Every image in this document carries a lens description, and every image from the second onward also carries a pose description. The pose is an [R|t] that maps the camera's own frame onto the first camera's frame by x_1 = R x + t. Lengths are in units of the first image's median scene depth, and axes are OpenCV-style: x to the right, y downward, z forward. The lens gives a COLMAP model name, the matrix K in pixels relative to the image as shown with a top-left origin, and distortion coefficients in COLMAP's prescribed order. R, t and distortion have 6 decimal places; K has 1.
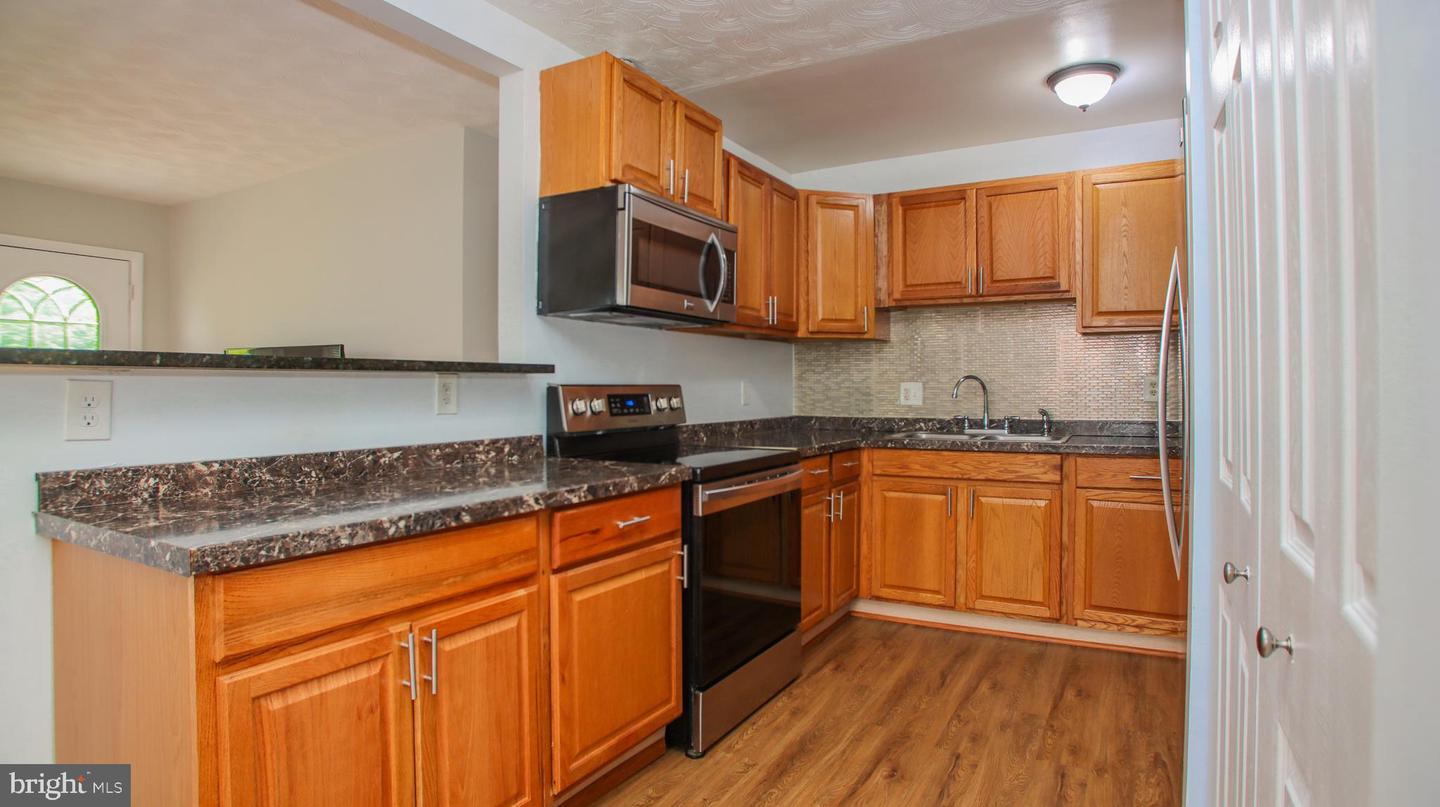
lens RADIAL K [[739.8, 0, 720.2], [0, 739.8, 392.6], [0, 0, 1]] dist [-0.053978, 0.002261]
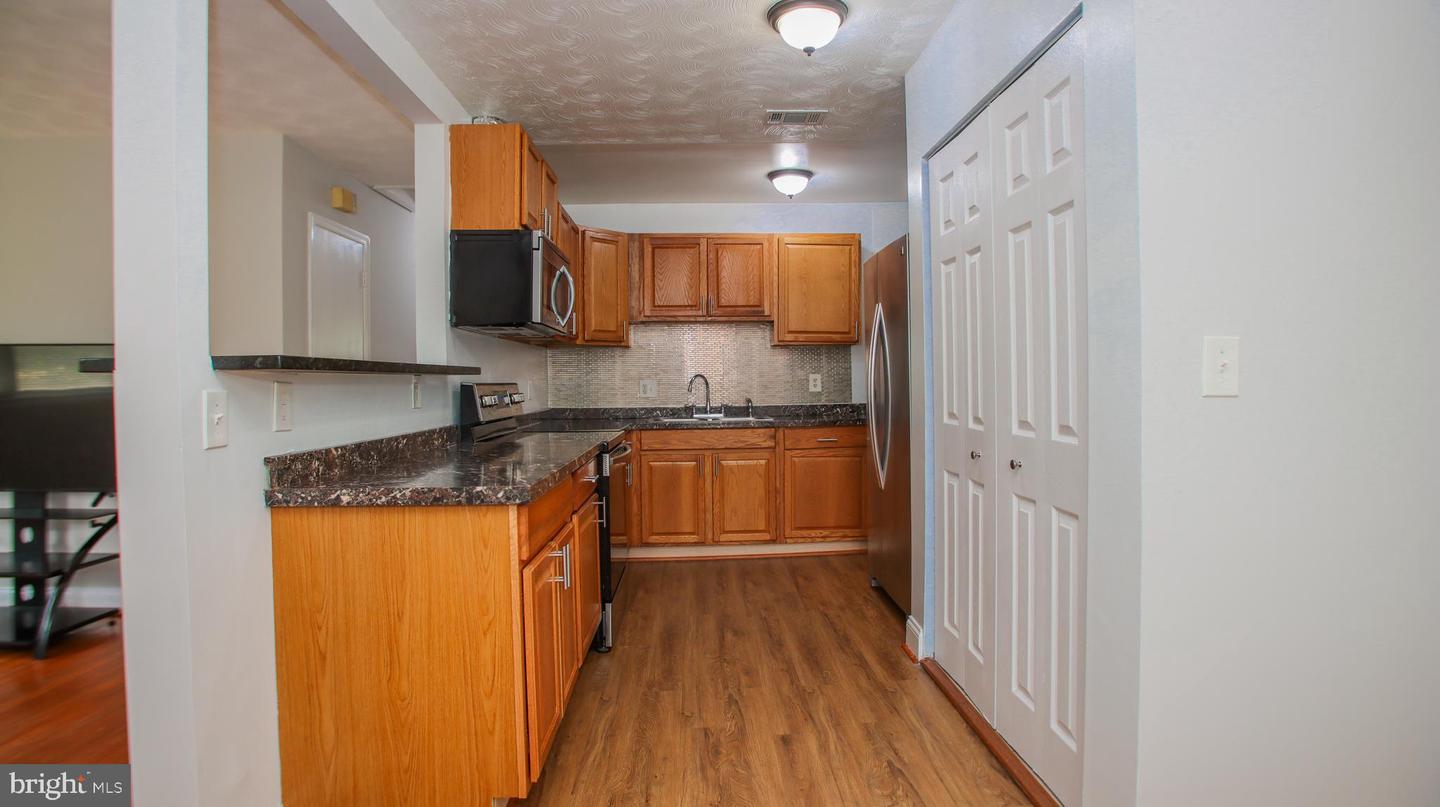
lens RADIAL K [[739.8, 0, 718.4], [0, 739.8, 390.7], [0, 0, 1]] dist [-0.053978, 0.002261]
pose [[0.851437, -0.014087, 0.524268, -0.407743], [0.013544, 0.999896, 0.004870, 0.000723], [-0.524282, 0.002954, 0.851539, -0.211238]]
